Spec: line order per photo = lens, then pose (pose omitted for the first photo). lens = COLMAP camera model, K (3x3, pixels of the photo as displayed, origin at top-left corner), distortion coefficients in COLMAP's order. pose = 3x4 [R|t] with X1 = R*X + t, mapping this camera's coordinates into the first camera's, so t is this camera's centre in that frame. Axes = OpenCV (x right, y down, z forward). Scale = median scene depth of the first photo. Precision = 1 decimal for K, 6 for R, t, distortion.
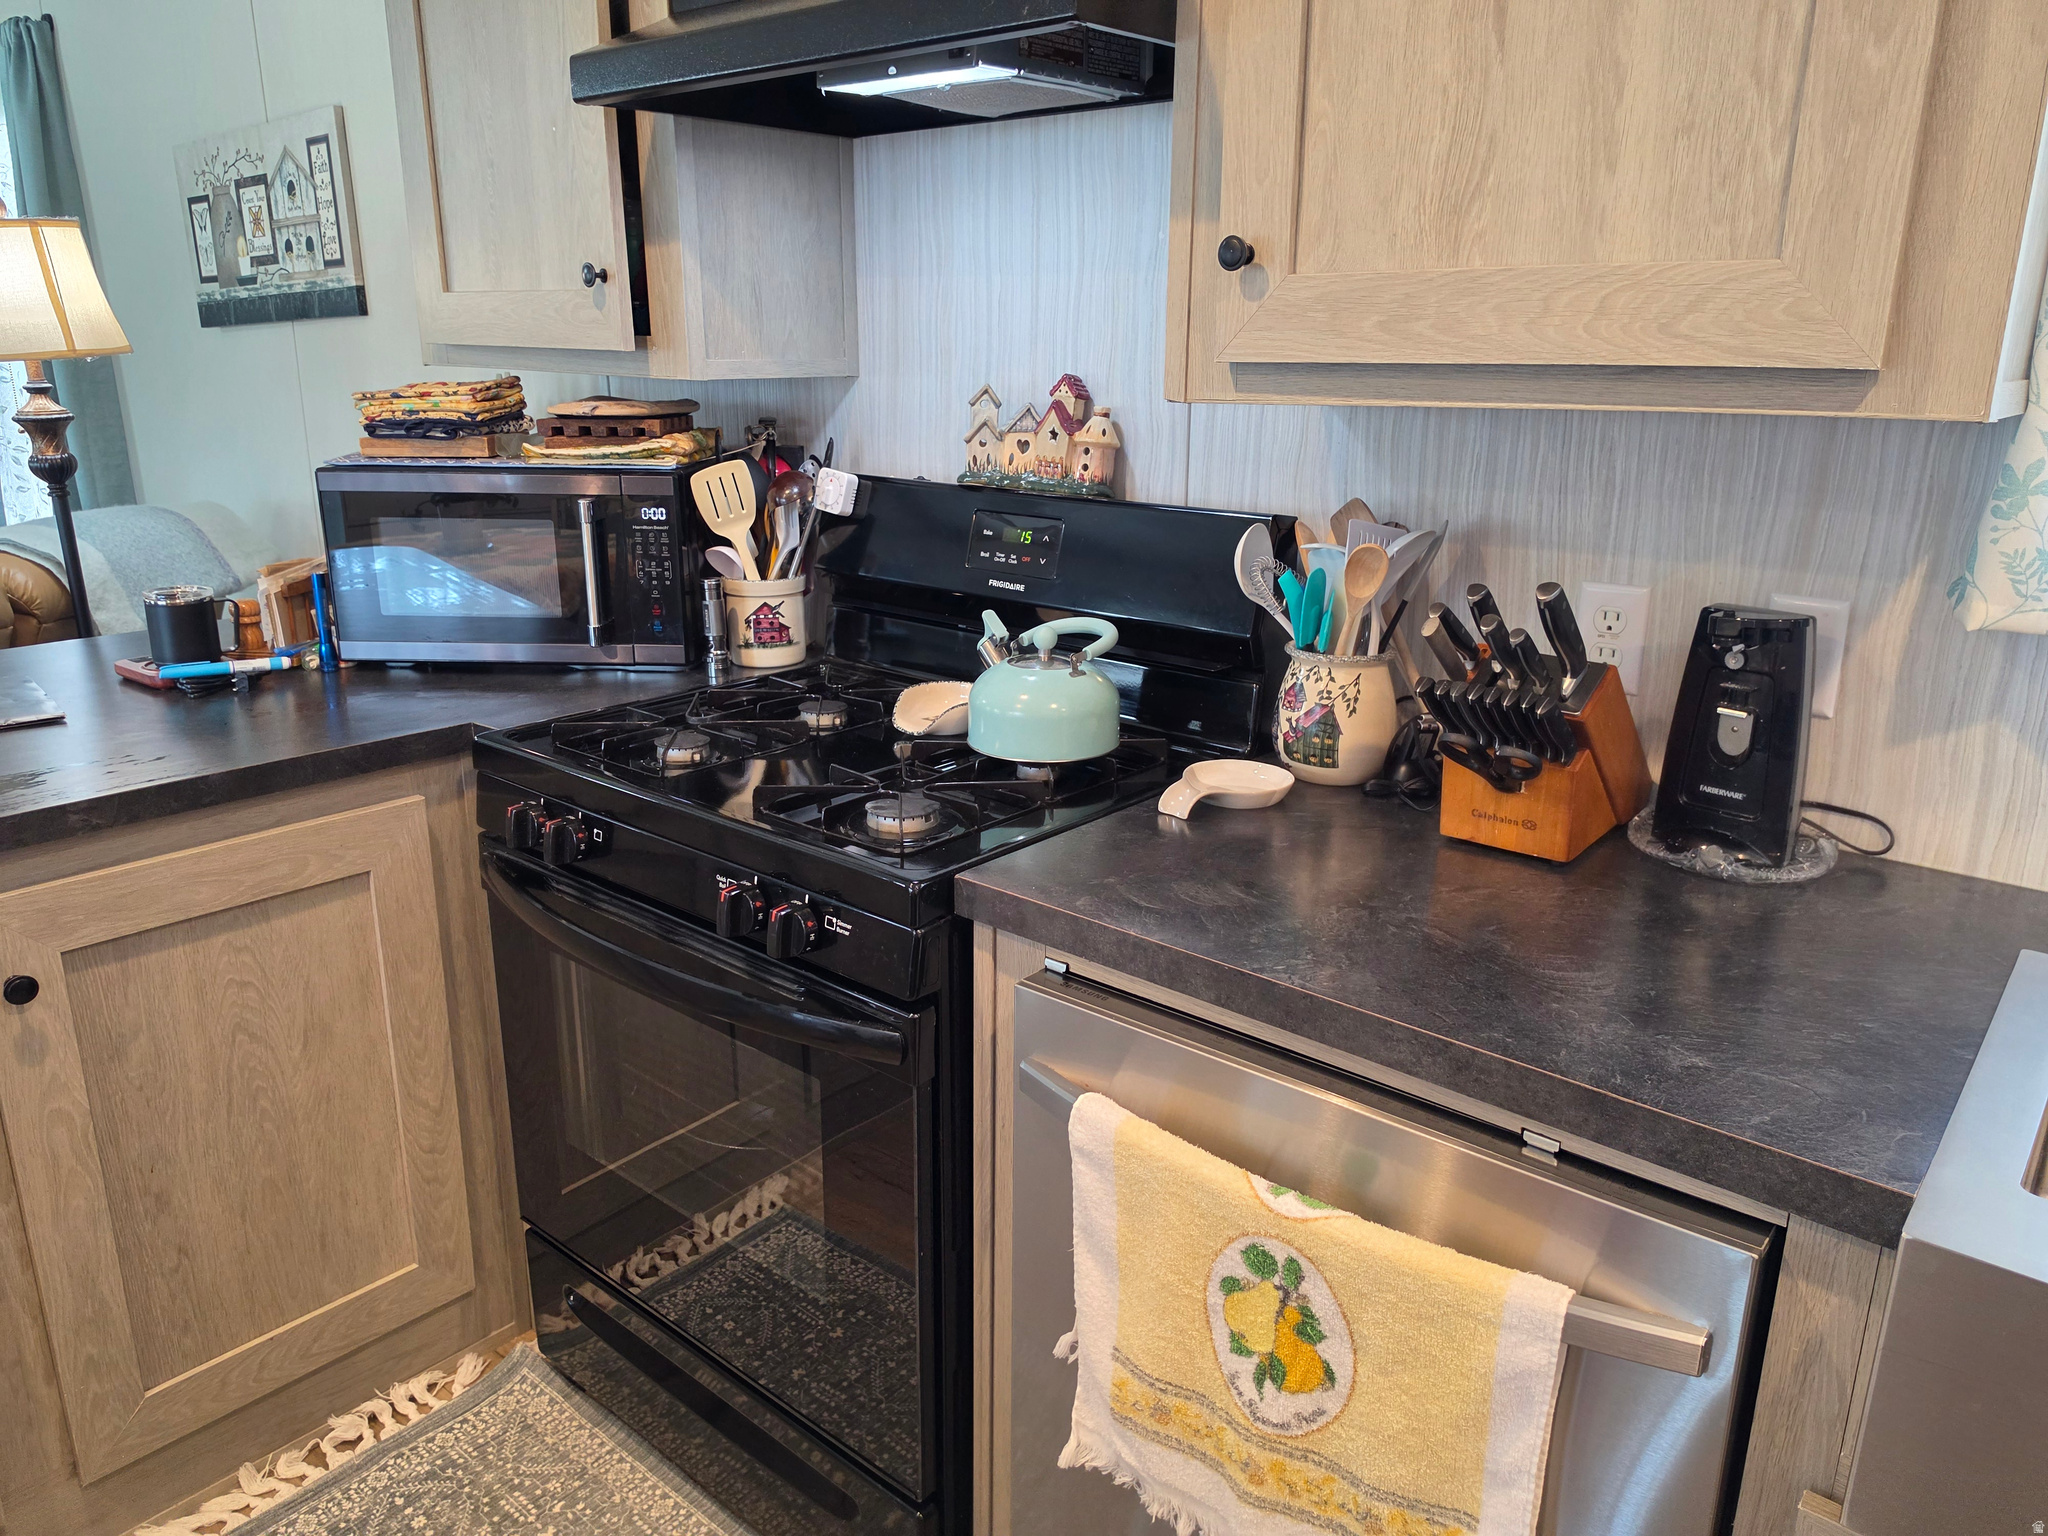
lens RADIAL K [[1461.6, 0, 1024.1], [0, 1461.6, 752.7], [0, 0, 1]] dist [0.009610, 0.000860]
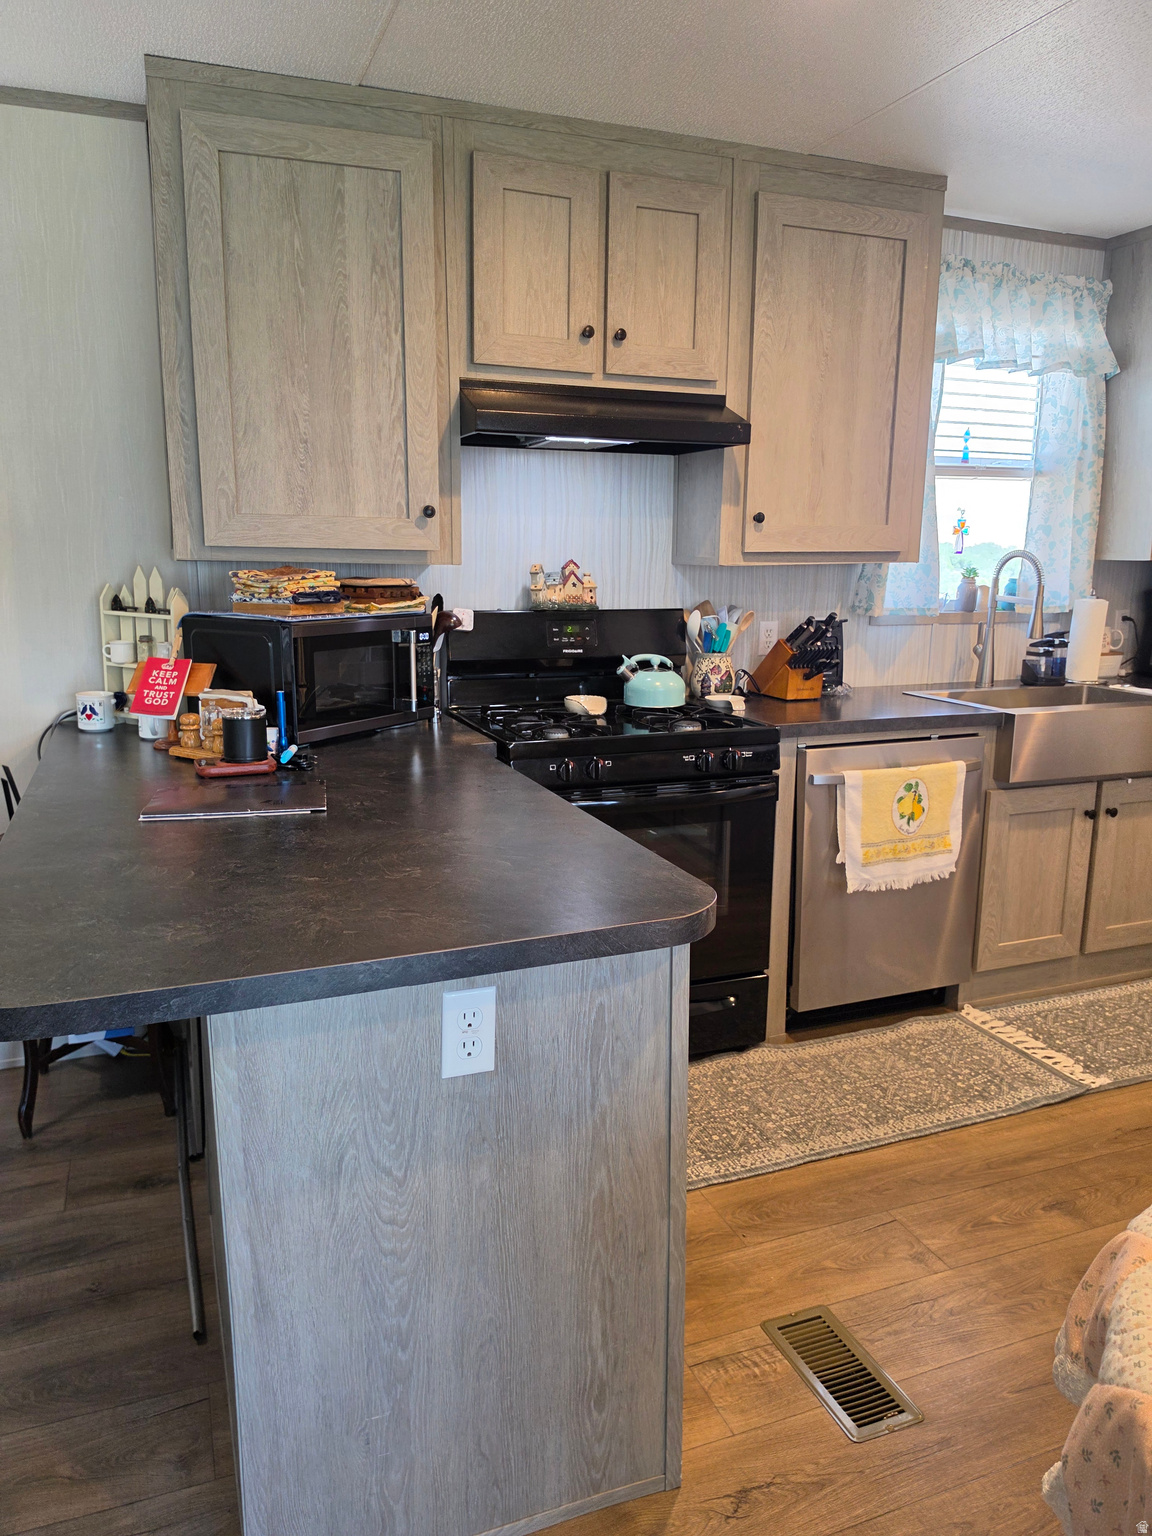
lens RADIAL K [[1096.2, 0, 576.0], [0, 1096.2, 768.0], [0, 0, 1]] dist [0.009610, 0.000860]
pose [[0.456921, -0.176296, 0.871862, -2.116625], [0.239252, 0.968400, 0.070431, -0.080584], [-0.856727, 0.176414, 0.484661, 0.286719]]
